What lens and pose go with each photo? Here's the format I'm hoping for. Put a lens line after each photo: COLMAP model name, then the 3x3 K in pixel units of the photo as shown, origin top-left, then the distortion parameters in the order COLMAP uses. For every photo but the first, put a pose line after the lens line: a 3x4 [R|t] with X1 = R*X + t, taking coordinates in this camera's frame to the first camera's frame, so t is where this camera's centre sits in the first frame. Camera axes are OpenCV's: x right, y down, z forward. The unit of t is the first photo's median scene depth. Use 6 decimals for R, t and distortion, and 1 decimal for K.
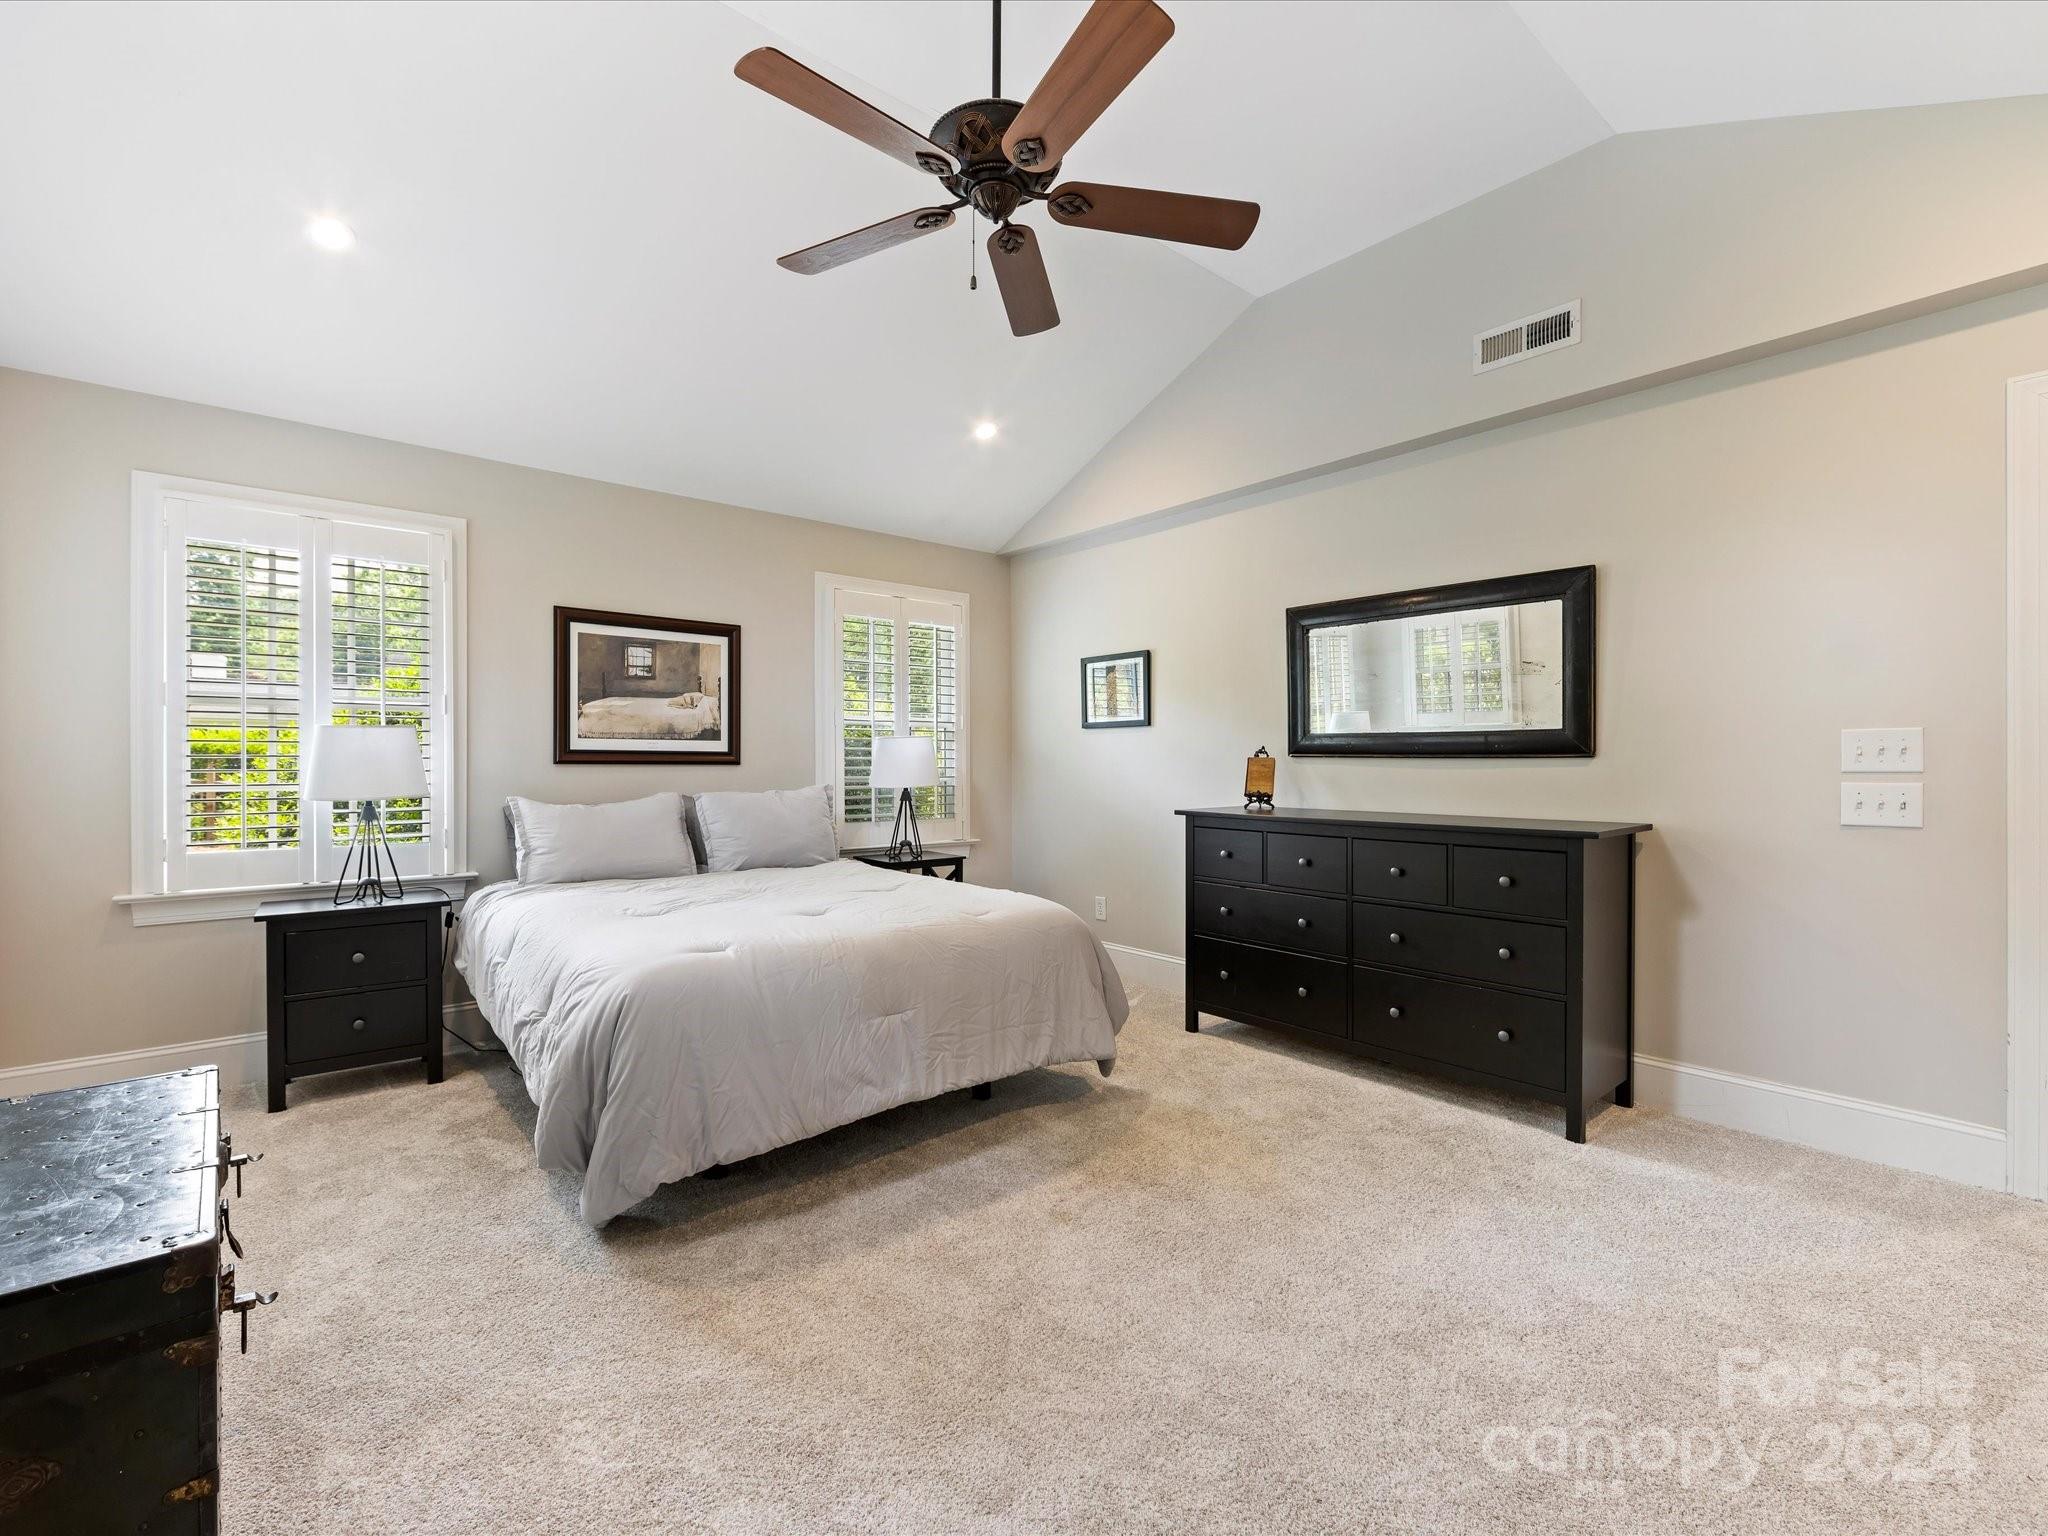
lens RADIAL K [[915.1, 0, 1024.0], [0, 915.1, 768.0], [0, 0, 1]] dist [-0.000330, -0.000060]
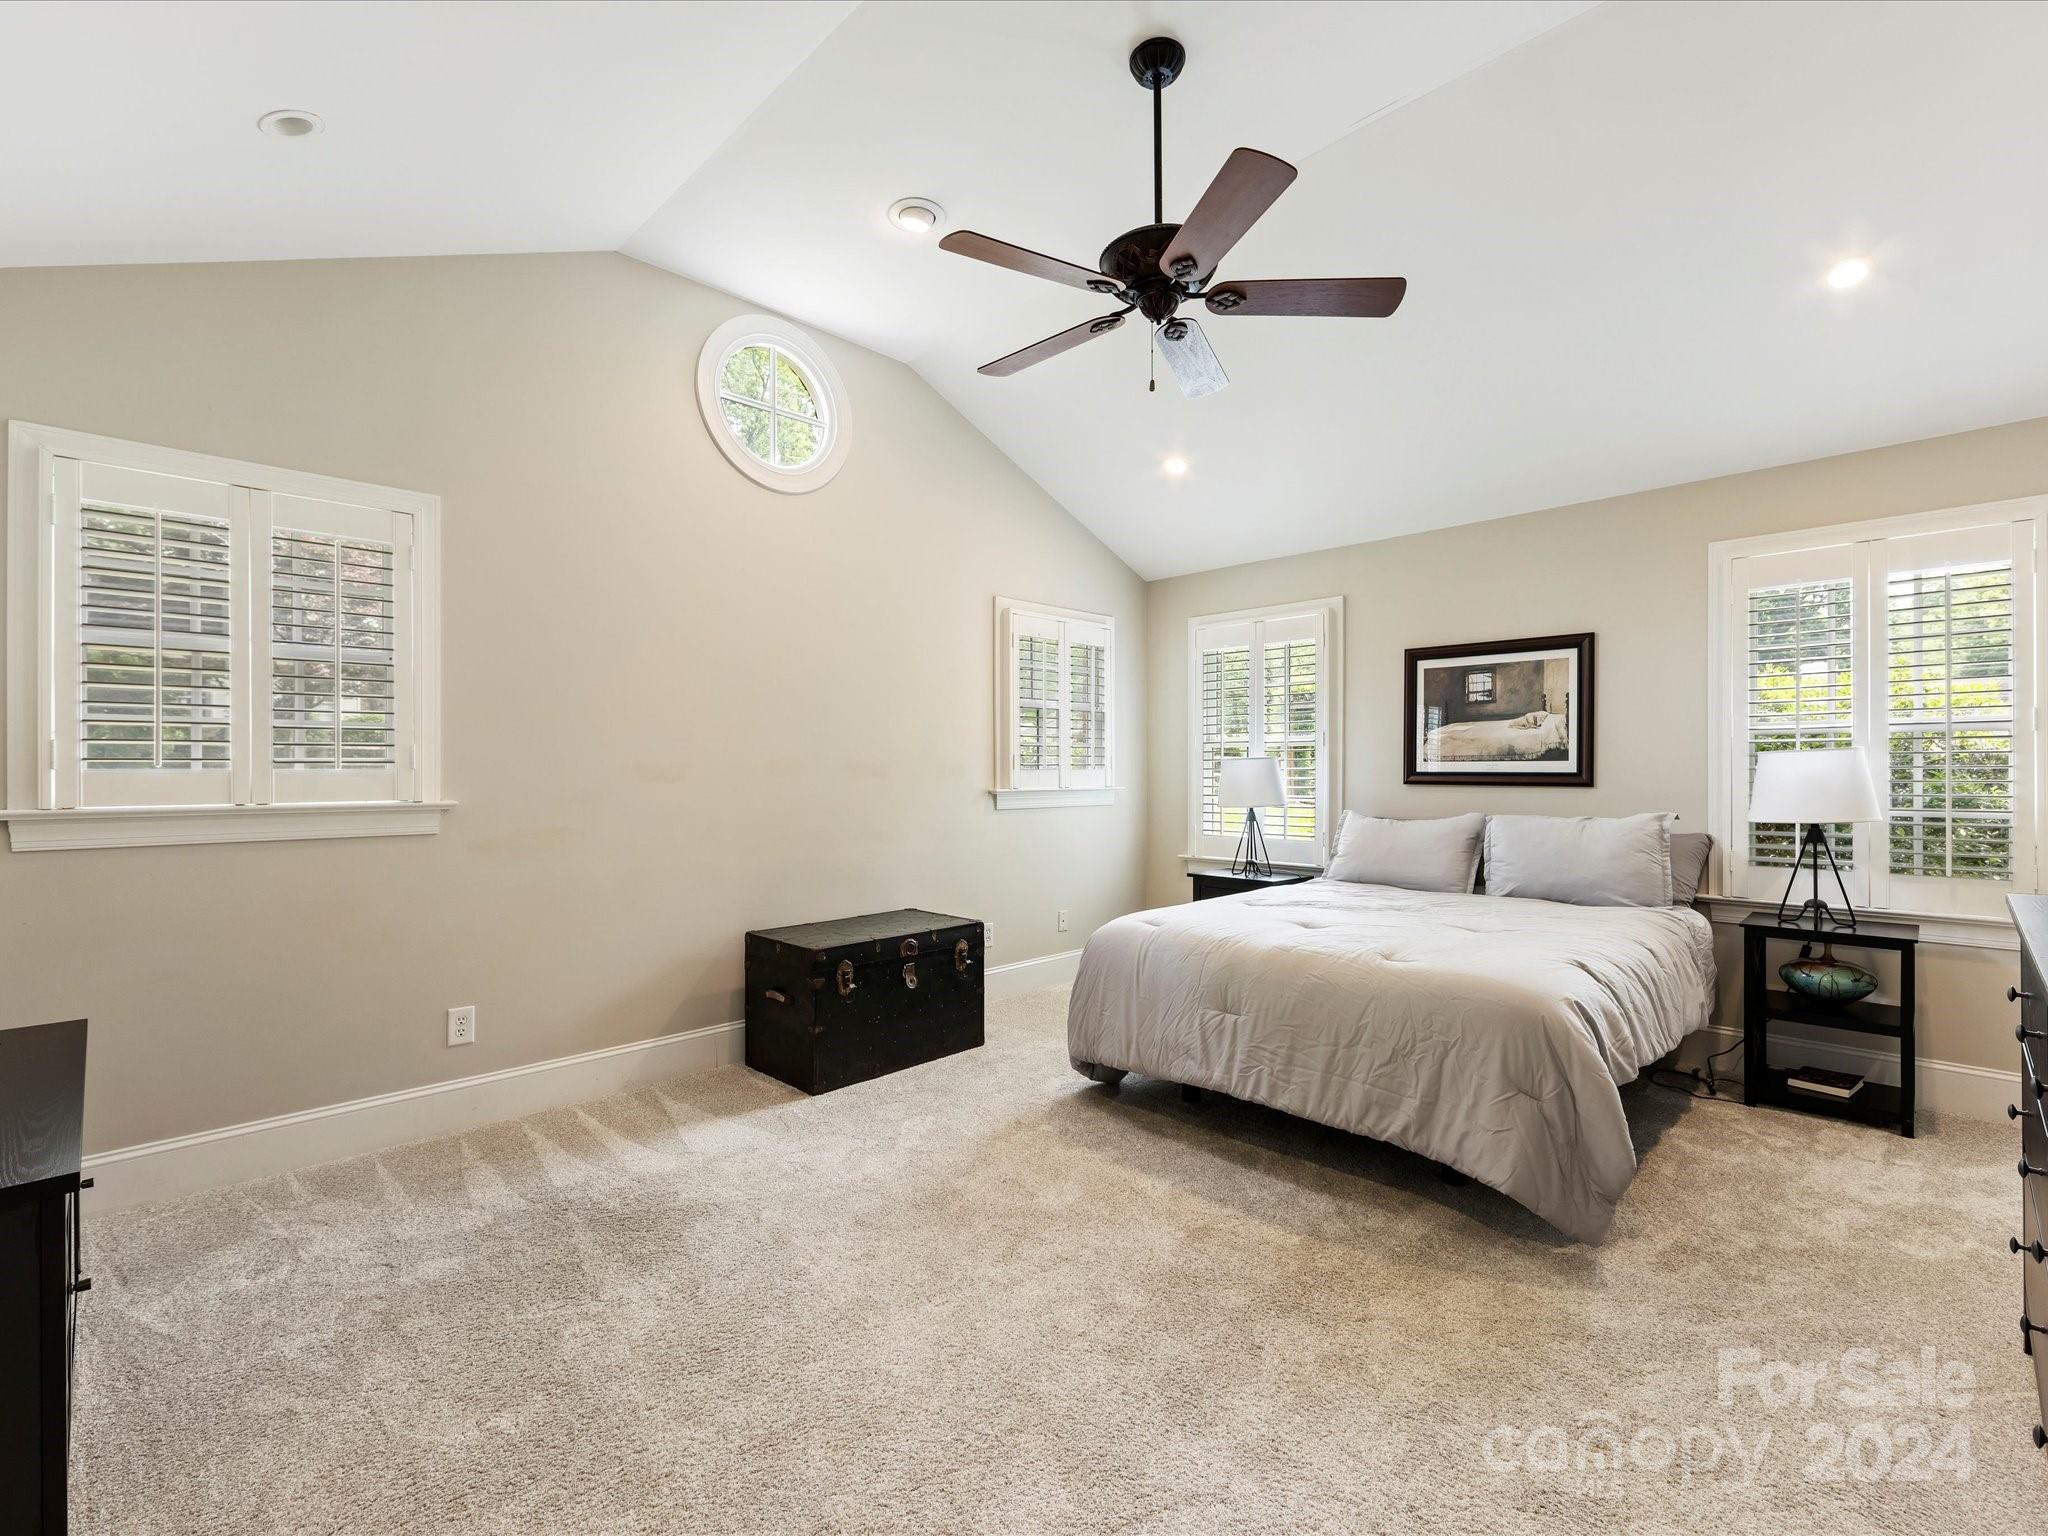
lens RADIAL K [[915.1, 0, 1024.0], [0, 915.1, 768.0], [0, 0, 1]] dist [-0.000330, -0.000060]
pose [[0.076213, -0.009667, -0.997045, 0.599701], [-0.011500, 0.999878, -0.010574, -0.007144], [0.997025, 0.012272, 0.076093, 0.415187]]
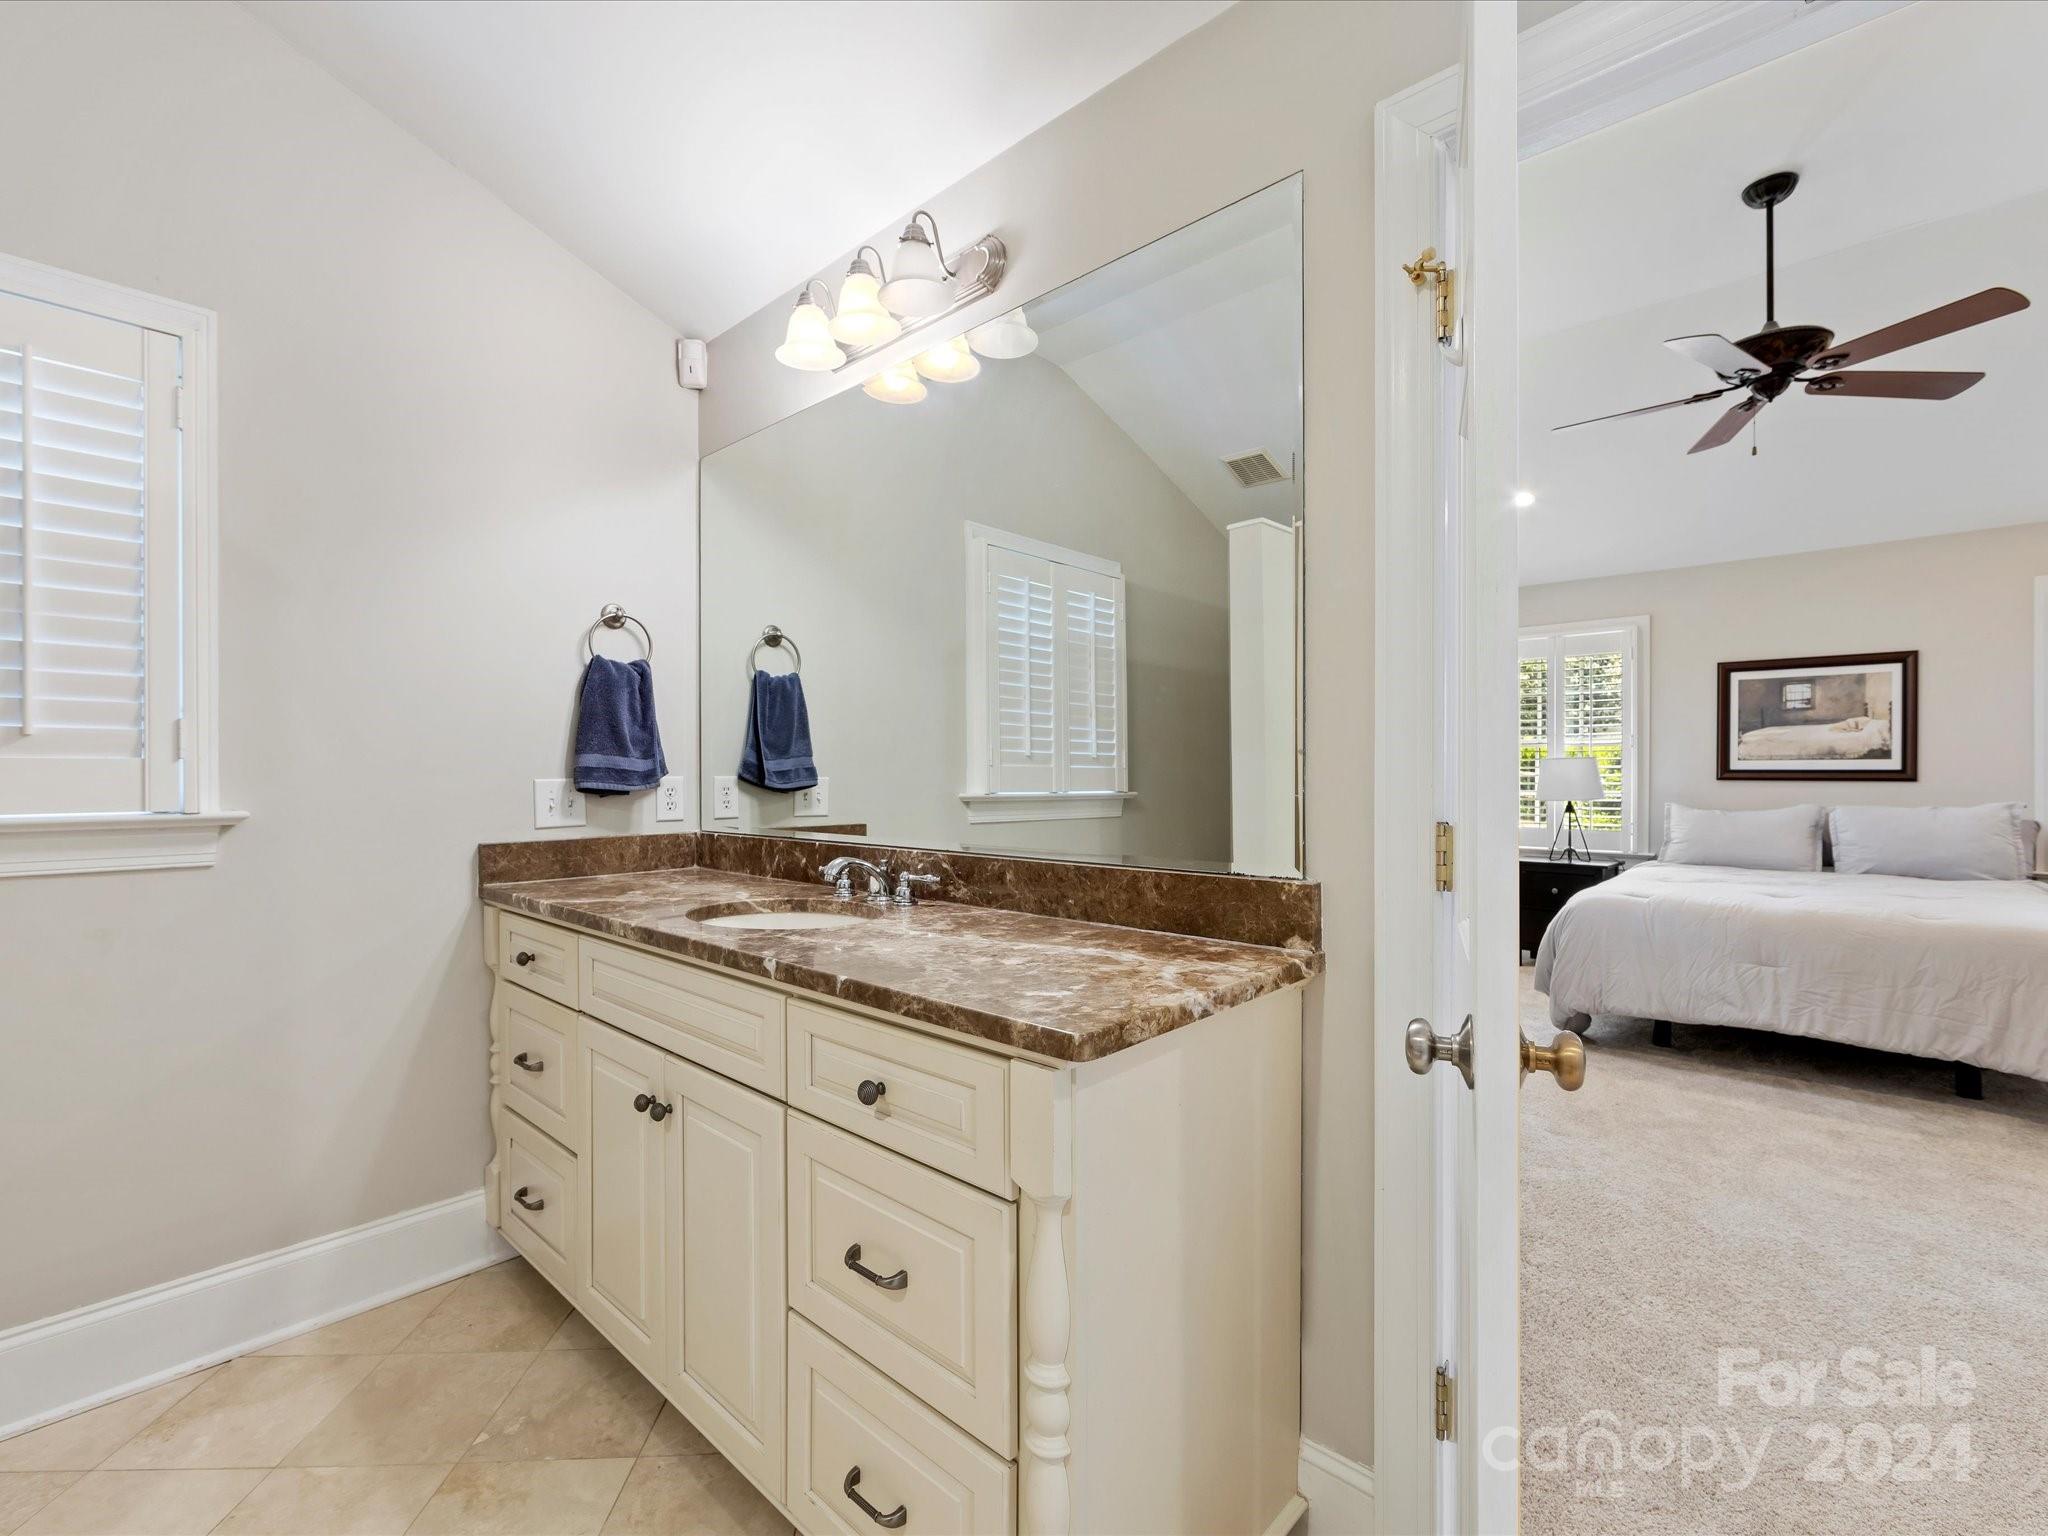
lens RADIAL K [[904.7, 0, 1036.0], [0, 904.7, 775.0], [0, 0, 1]] dist [-0.000428, -0.000387]
pose [[0.123312, -0.005797, -0.992351, 0.662483], [-0.010485, 0.999920, -0.007144, 0.007358], [0.992313, 0.011285, 0.123242, -0.151255]]
